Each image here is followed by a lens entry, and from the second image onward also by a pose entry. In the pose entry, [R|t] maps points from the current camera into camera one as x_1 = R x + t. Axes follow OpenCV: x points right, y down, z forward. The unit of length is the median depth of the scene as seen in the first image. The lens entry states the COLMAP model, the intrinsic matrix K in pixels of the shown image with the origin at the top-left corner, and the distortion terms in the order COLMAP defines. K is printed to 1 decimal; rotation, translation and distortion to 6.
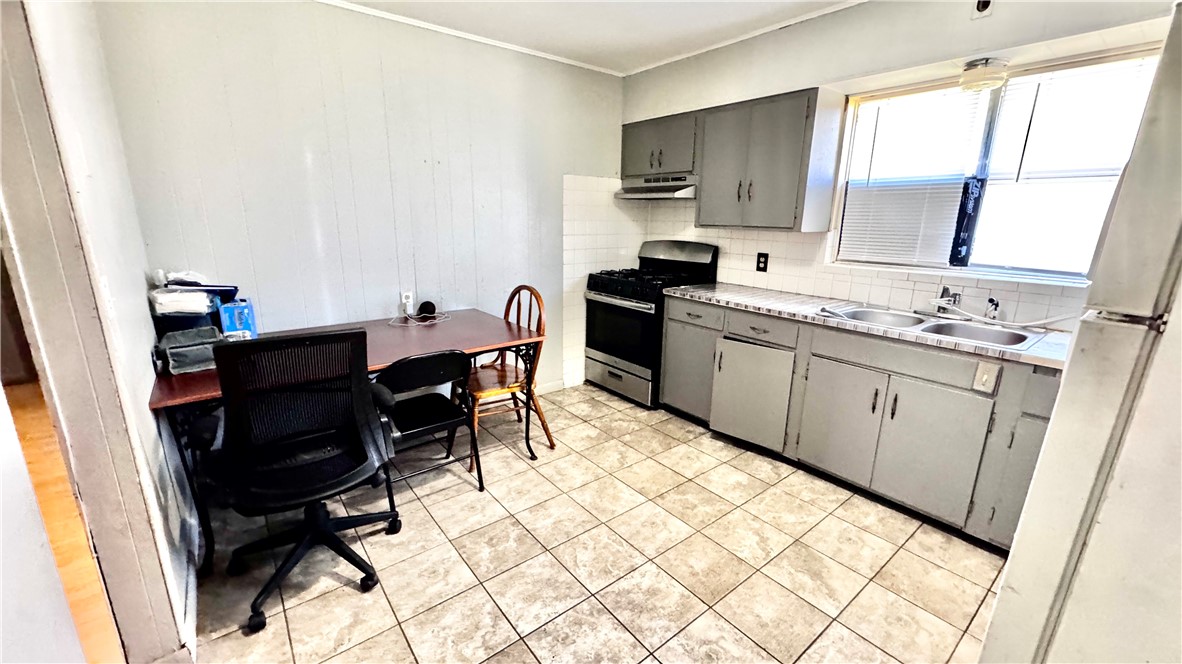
lens RADIAL K [[471.6, 0, 591.0], [0, 471.6, 332.0], [0, 0, 1]] dist [-0.003272, 0.000858]
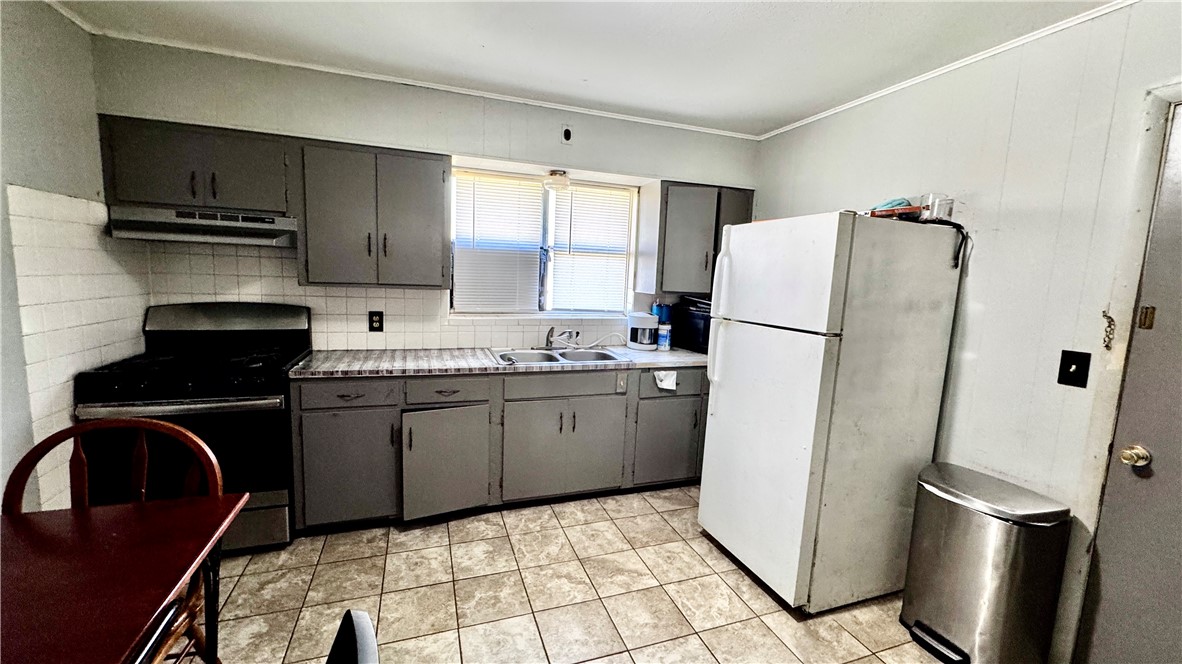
lens RADIAL K [[471.6, 0, 591.0], [0, 471.6, 332.0], [0, 0, 1]] dist [-0.003272, 0.000858]
pose [[0.322432, -0.118574, 0.939137, -0.390438], [0.194314, 0.979286, 0.056929, -0.109428], [-0.926434, 0.164132, 0.338793, 0.347319]]
